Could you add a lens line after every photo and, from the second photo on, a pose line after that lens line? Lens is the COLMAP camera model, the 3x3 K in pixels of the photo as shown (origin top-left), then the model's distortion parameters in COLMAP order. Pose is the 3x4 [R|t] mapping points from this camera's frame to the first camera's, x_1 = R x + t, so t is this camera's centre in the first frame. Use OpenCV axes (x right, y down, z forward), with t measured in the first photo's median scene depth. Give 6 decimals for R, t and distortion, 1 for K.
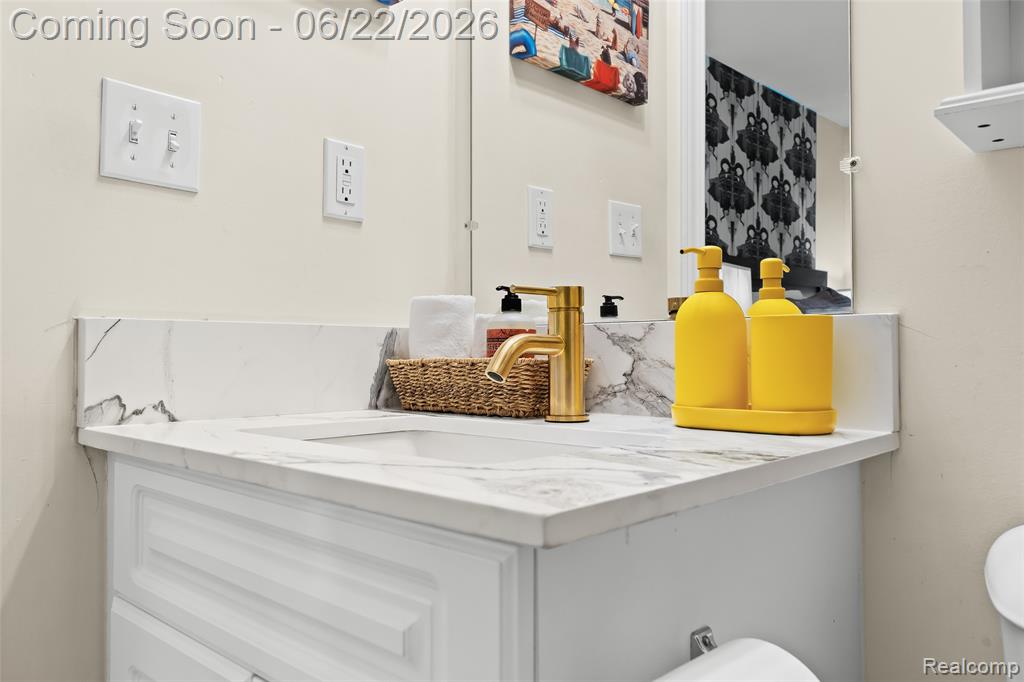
lens RADIAL K [[776.3, 0, 512.5], [0, 776.3, 347.2], [0, 0, 1]] dist [0.012463, 0.002006]
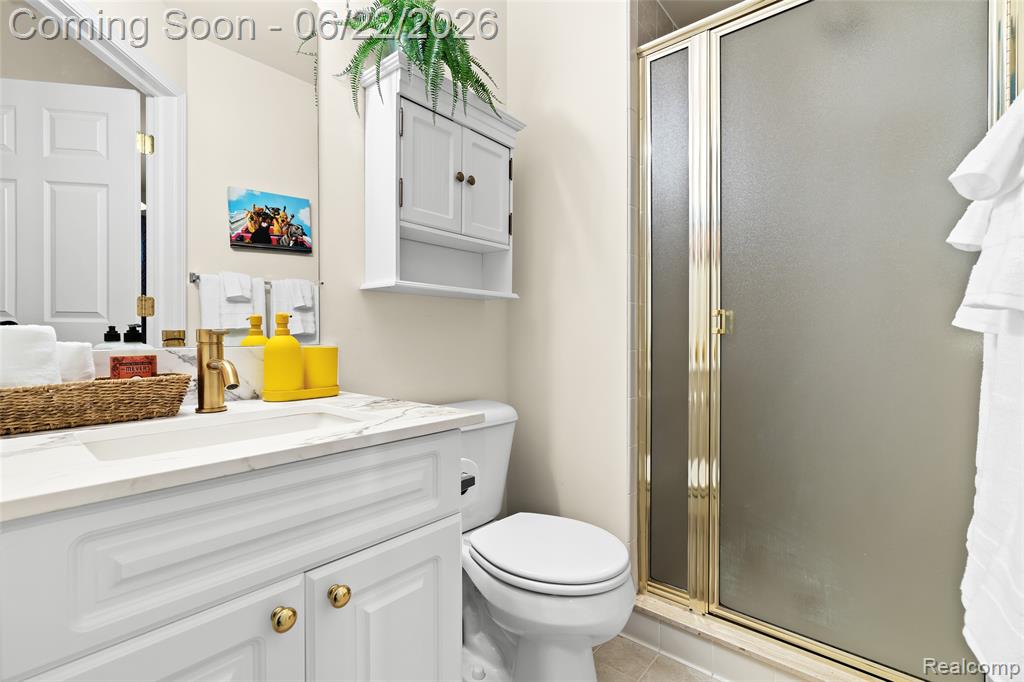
lens RADIAL K [[468.4, 0, 511.4], [0, 468.4, 338.3], [0, 0, 1]] dist [-0.005818, -0.000240]
pose [[-0.036764, -0.006862, 0.999300, -0.859809], [-0.010621, 0.999923, 0.006475, -0.066490], [-0.999268, -0.010376, -0.036835, 0.362760]]
